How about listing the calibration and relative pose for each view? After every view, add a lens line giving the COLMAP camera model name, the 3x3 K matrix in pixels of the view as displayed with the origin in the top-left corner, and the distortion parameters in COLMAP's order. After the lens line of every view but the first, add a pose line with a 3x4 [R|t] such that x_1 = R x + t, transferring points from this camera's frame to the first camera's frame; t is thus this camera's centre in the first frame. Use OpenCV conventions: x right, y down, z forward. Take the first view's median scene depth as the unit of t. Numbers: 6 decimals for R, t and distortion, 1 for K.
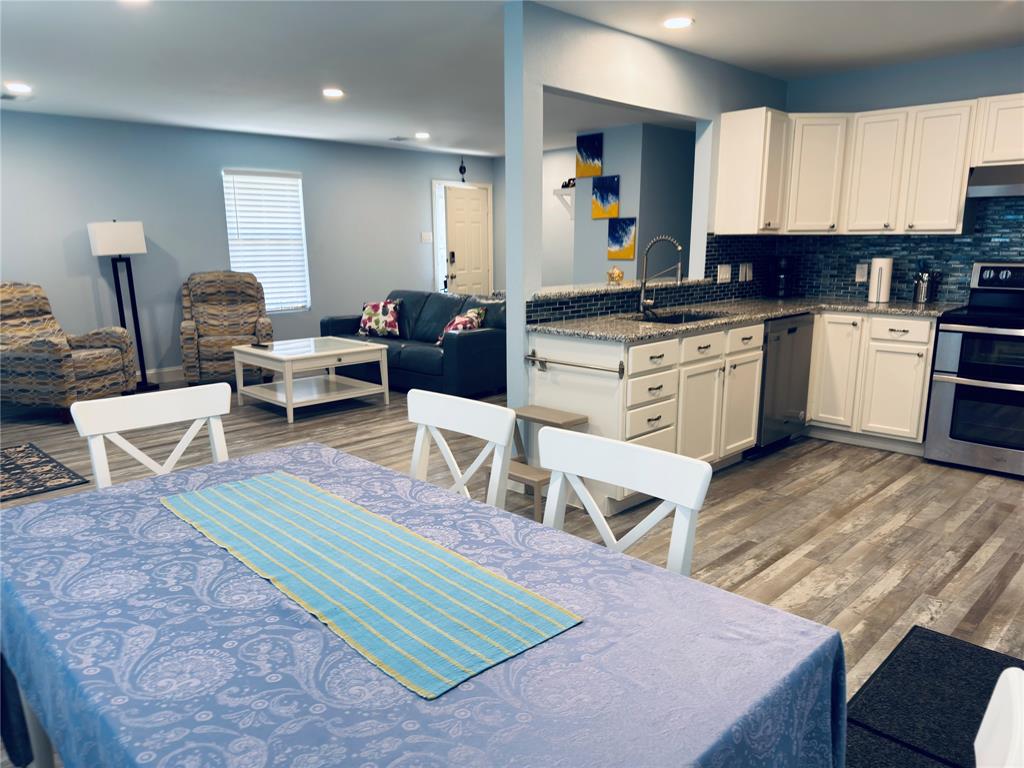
lens RADIAL K [[717.7, 0, 502.5], [0, 717.7, 417.0], [0, 0, 1]] dist [0.040375, -0.049287]
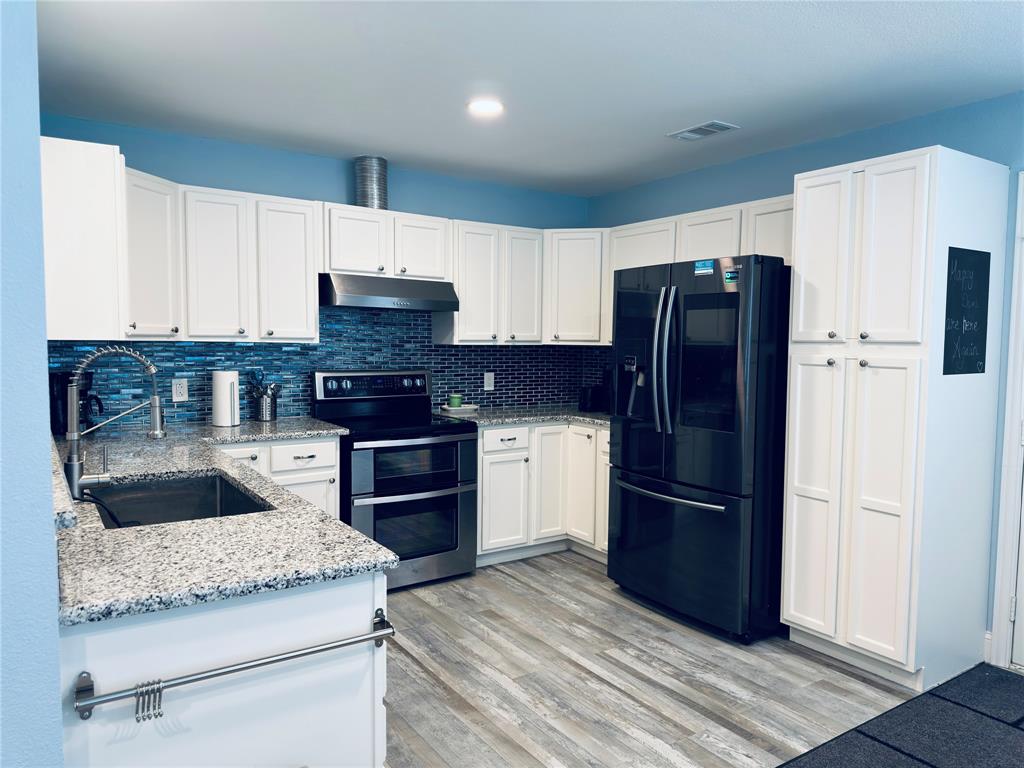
lens RADIAL K [[717.7, 0, 512.7], [0, 717.7, 392.5], [0, 0, 1]] dist [0.040375, -0.049287]
pose [[0.192690, -0.063733, 0.979188, -0.187221], [0.220097, 0.975269, 0.020166, -0.142754], [-0.956257, 0.211631, 0.201952, 0.543112]]
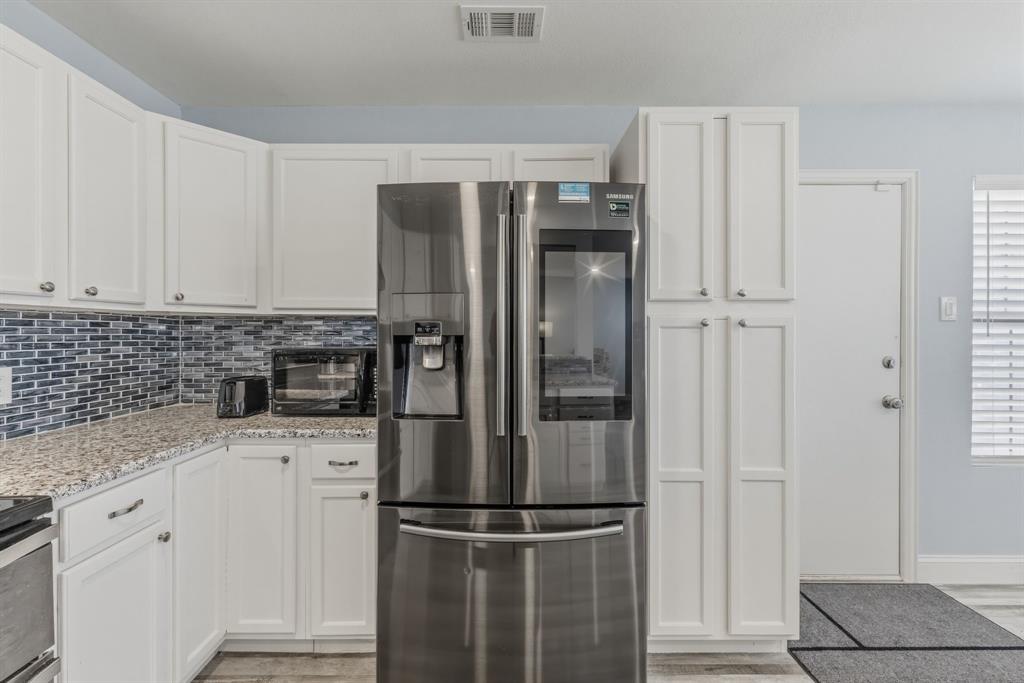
lens RADIAL K [[468.6, 0, 514.9], [0, 468.6, 335.2], [0, 0, 1]] dist [0.006203, -0.000870]
pose [[-0.711677, 0.007324, 0.702469, 0.334104], [0.172468, 0.971165, 0.164603, -0.170319], [-0.681008, 0.238297, -0.692418, 0.751662]]
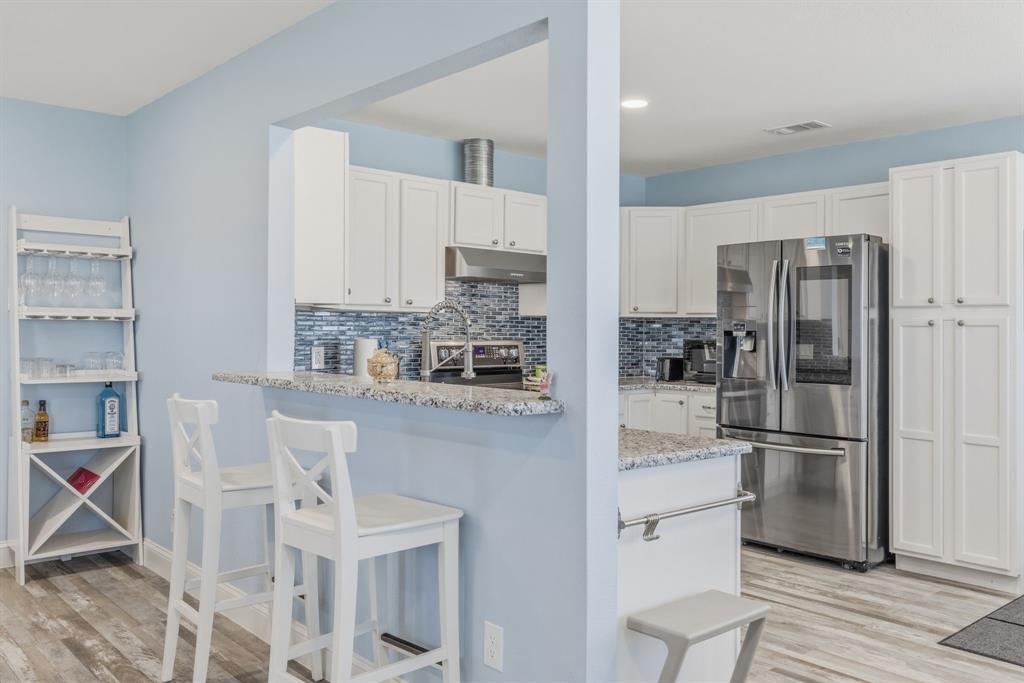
lens RADIAL K [[853.0, 0, 505.7], [0, 853.0, 332.3], [0, 0, 1]] dist [-0.006227, 0.005948]
pose [[0.063612, 0.007371, 0.997947, -0.433826], [0.228938, 0.973197, -0.021781, -0.167843], [-0.971360, 0.229853, 0.060220, 0.781072]]
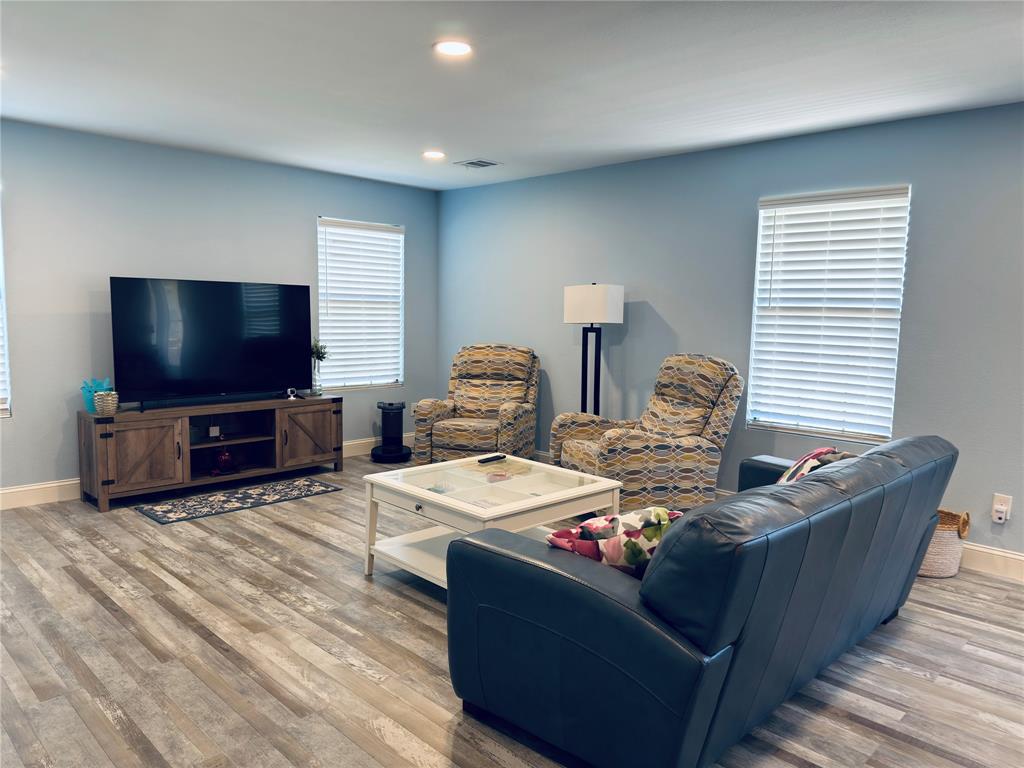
lens RADIAL K [[717.7, 0, 503.5], [0, 717.7, 379.2], [0, 0, 1]] dist [0.040375, -0.049287]
pose [[0.013908, 0.114849, -0.993286, 0.402429], [-0.255624, 0.960780, 0.107511, -0.311053], [0.966676, 0.252412, 0.042720, 1.216356]]
